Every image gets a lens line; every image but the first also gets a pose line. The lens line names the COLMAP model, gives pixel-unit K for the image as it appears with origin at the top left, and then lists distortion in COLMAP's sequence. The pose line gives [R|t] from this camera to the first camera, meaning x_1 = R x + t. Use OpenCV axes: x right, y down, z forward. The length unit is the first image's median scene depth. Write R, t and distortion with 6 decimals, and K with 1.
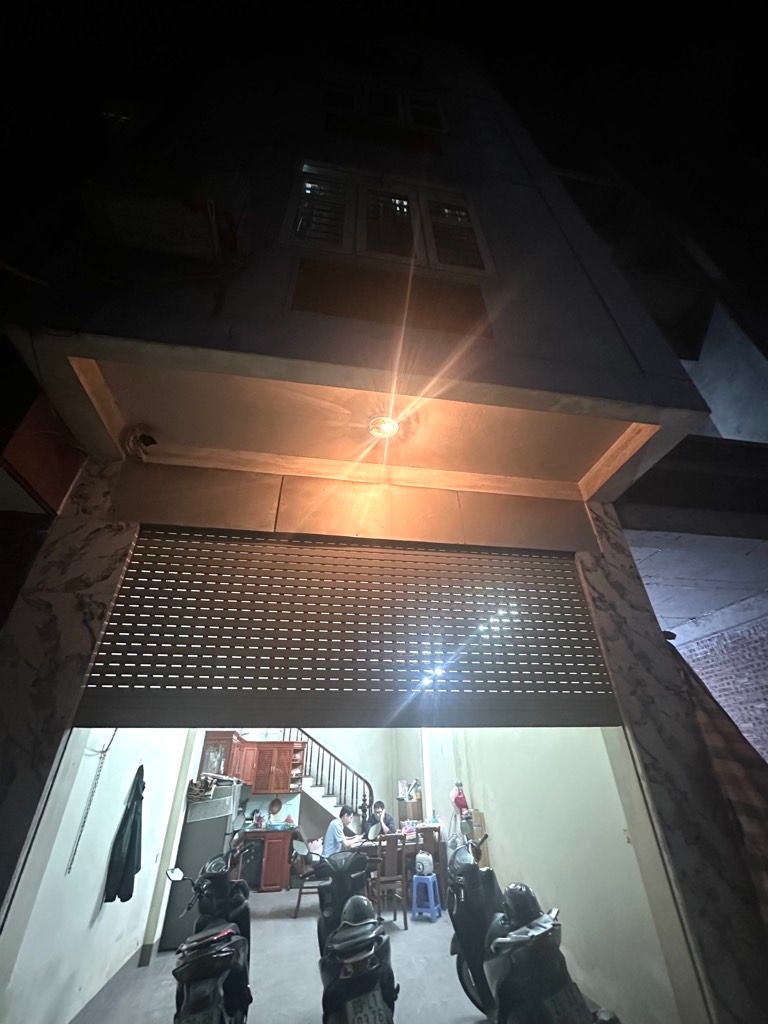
lens RADIAL K [[407.4, 0, 384.0], [0, 407.4, 512.0], [0, 0, 1]] dist [-0.002354, -0.000486]
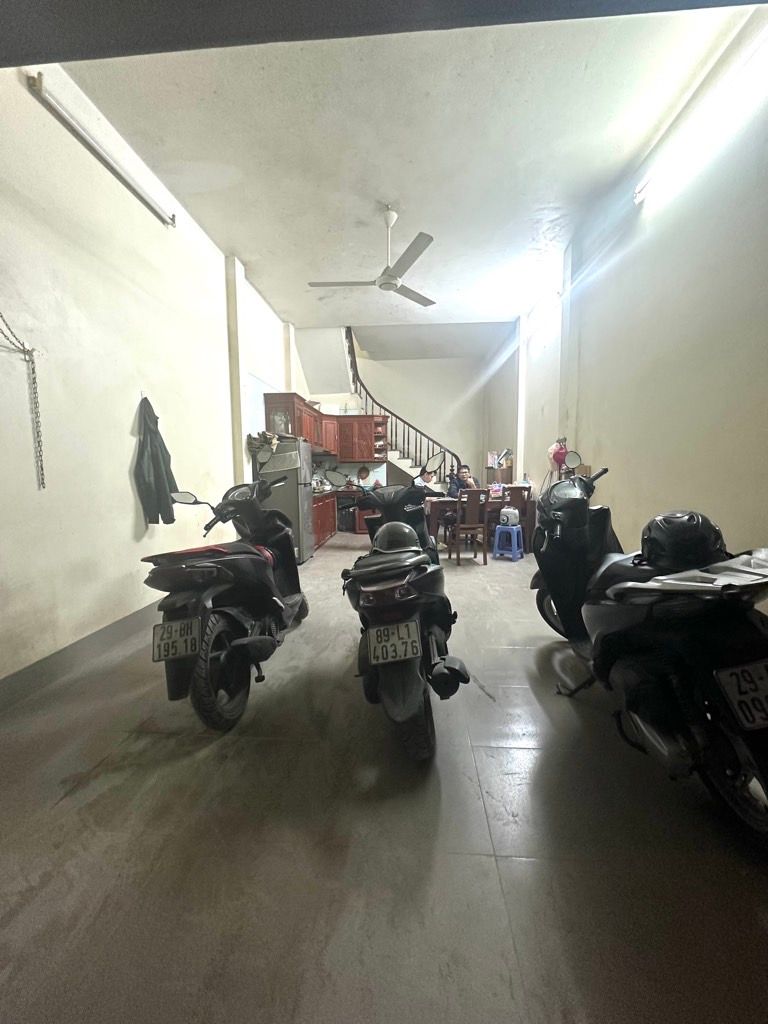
lens RADIAL K [[407.4, 0, 384.0], [0, 407.4, 512.0], [0, 0, 1]] dist [-0.002354, -0.000486]
pose [[0.972048, 0.033085, -0.232441, 0.037248], [0.119588, 0.782201, 0.611441, 0.257281], [0.202045, -0.622147, 0.756381, 0.246886]]
